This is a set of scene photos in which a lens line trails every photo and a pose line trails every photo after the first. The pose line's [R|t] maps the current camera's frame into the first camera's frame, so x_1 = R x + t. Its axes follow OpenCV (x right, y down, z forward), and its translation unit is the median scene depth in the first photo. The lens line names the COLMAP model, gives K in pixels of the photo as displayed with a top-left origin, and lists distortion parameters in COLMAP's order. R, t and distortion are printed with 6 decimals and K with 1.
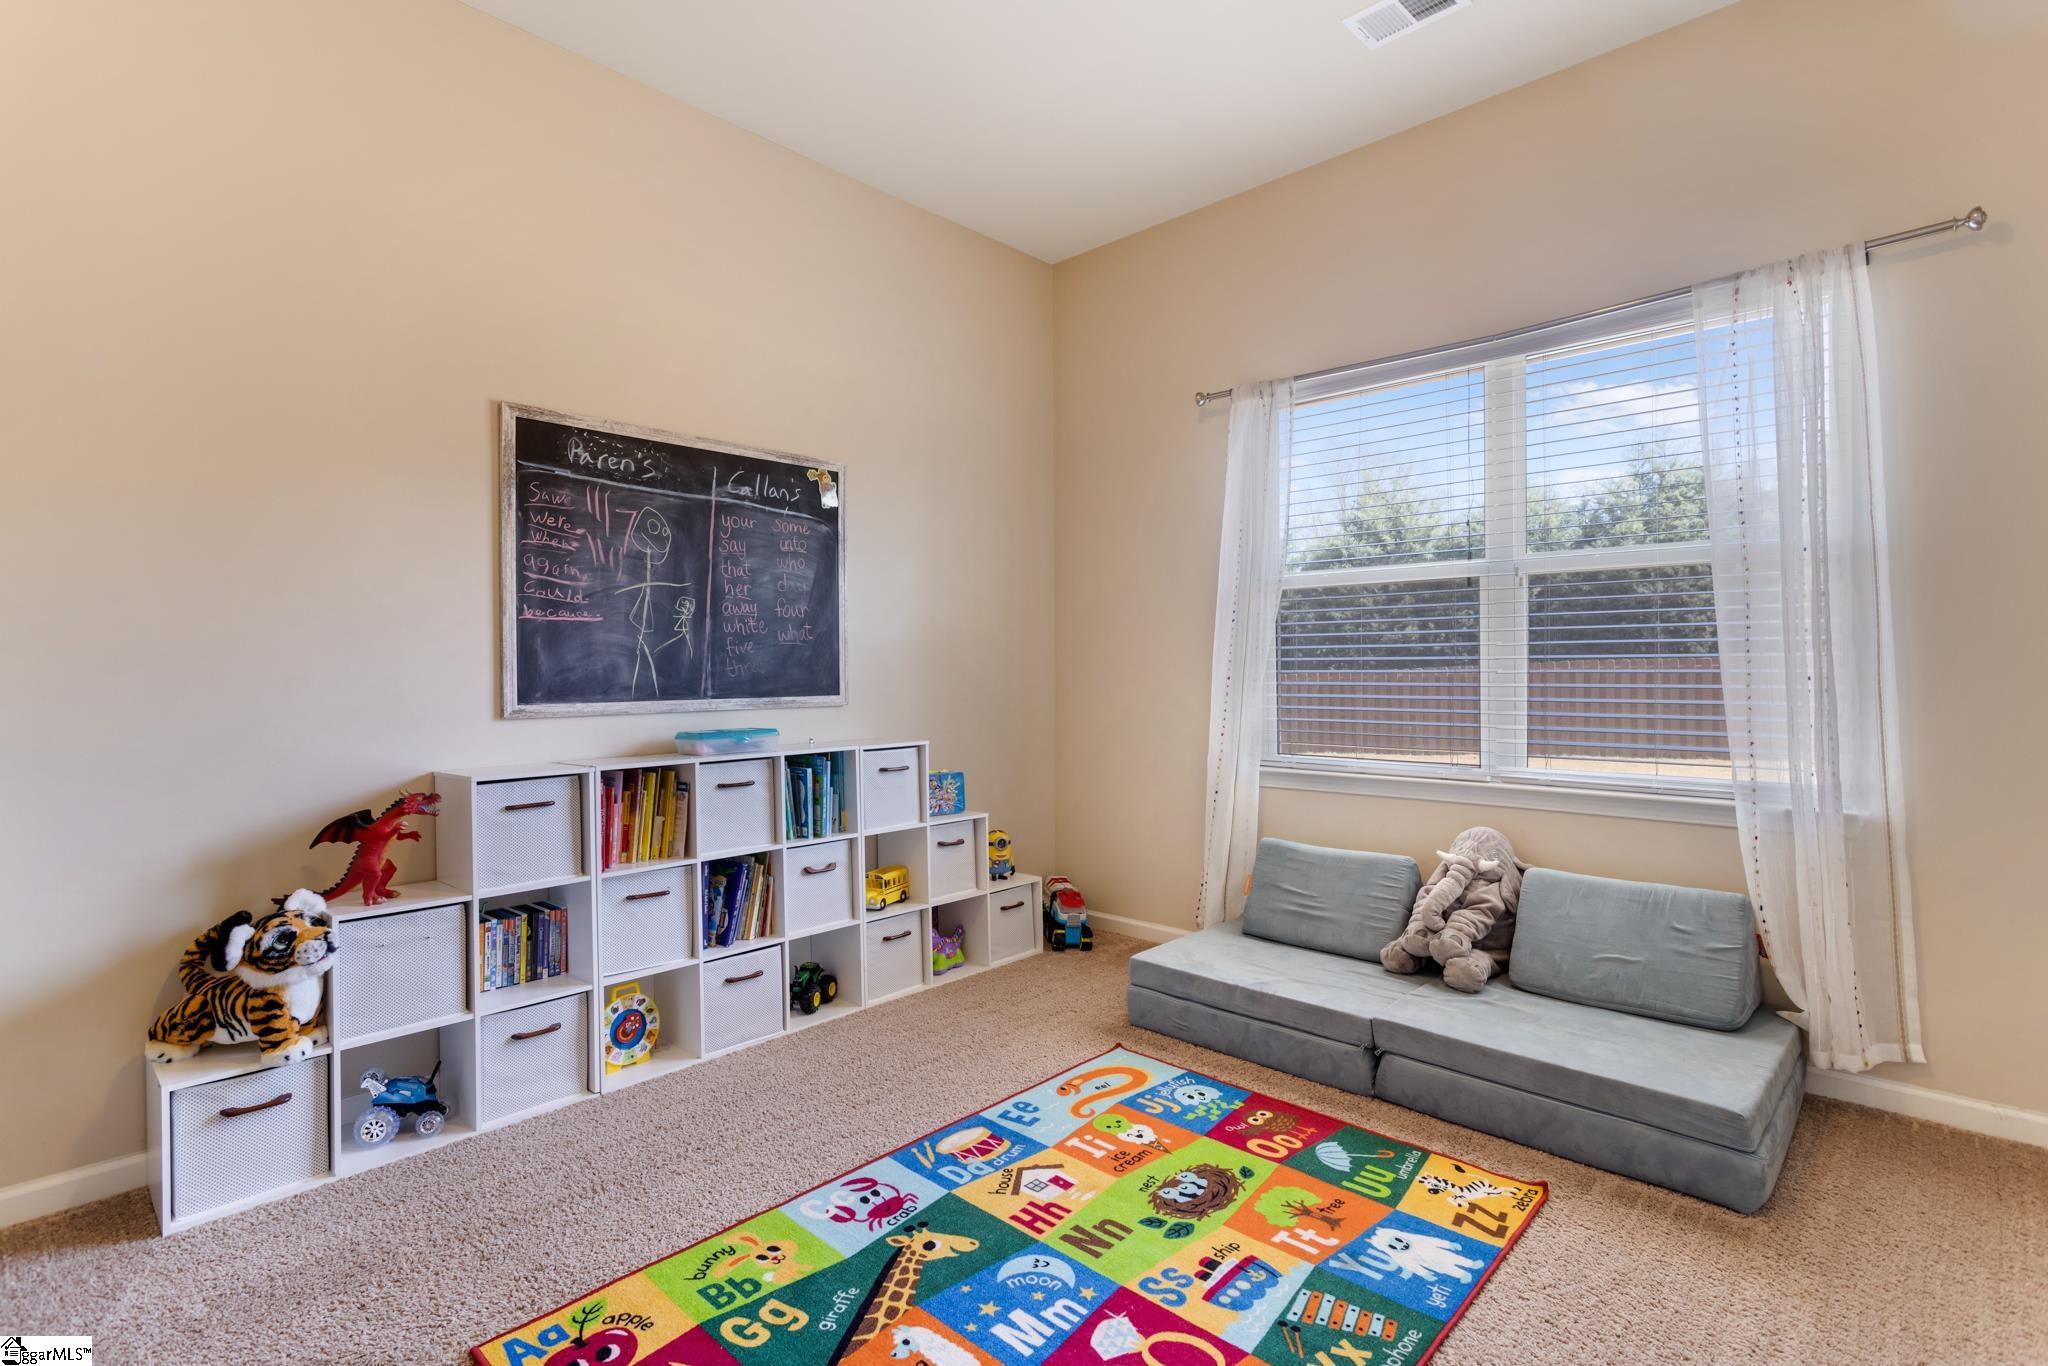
lens RADIAL K [[963.6, 0, 1033.9], [0, 963.6, 675.3], [0, 0, 1]] dist [-0.000027, 0.000067]
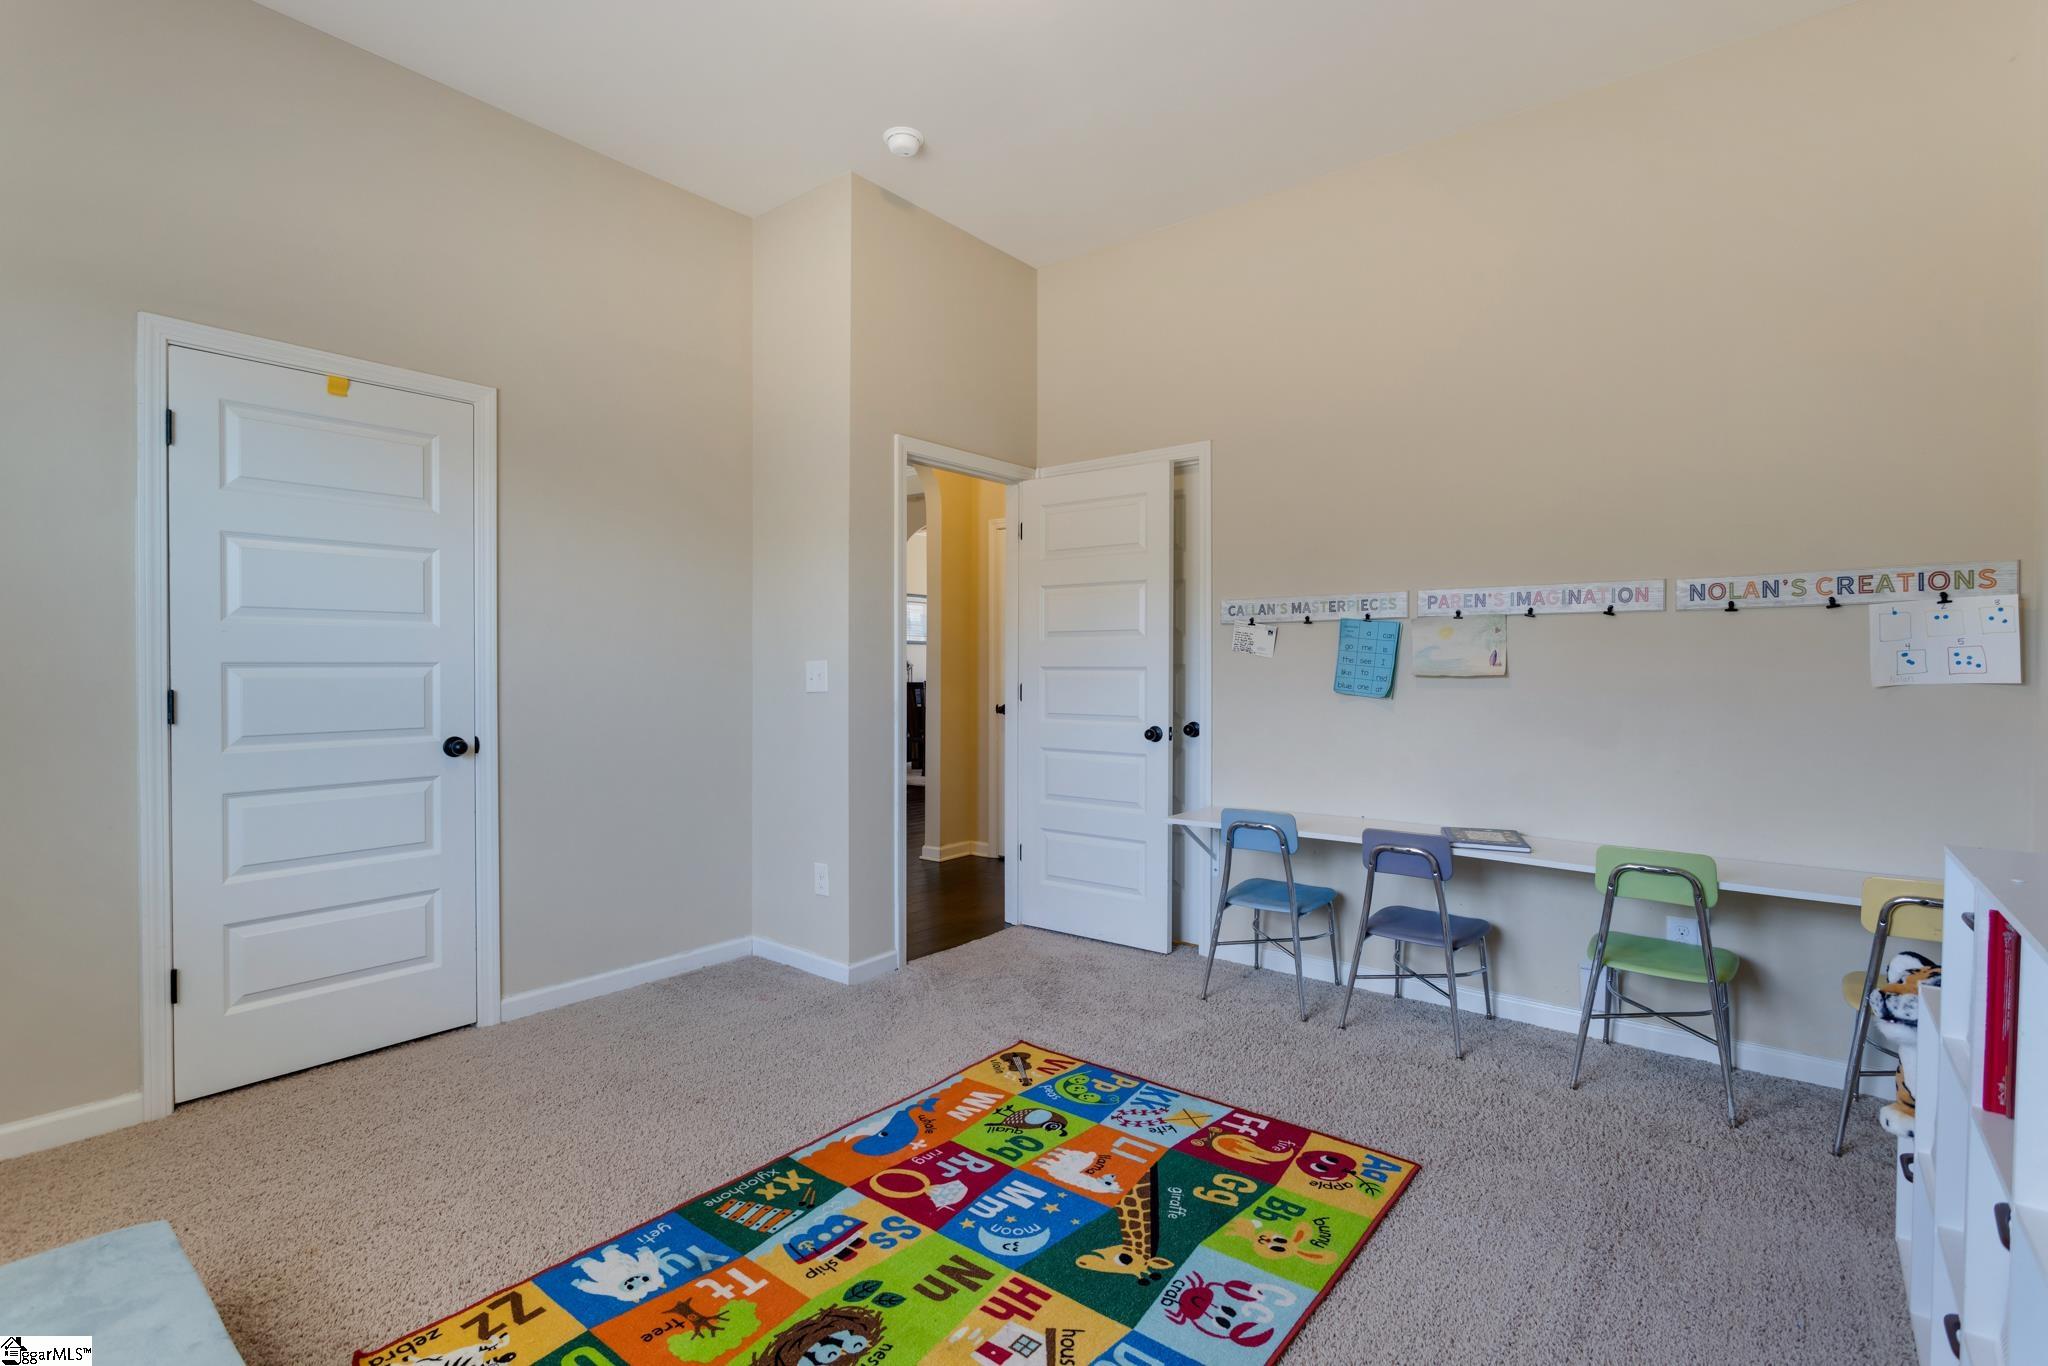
lens RADIAL K [[963.6, 0, 1033.9], [0, 963.6, 675.3], [0, 0, 1]] dist [-0.000027, 0.000067]
pose [[-0.996505, 0.005934, -0.083317, 0.063850], [0.004816, 0.999896, 0.013617, -0.017839], [0.083389, 0.013168, -0.996430, 1.976794]]
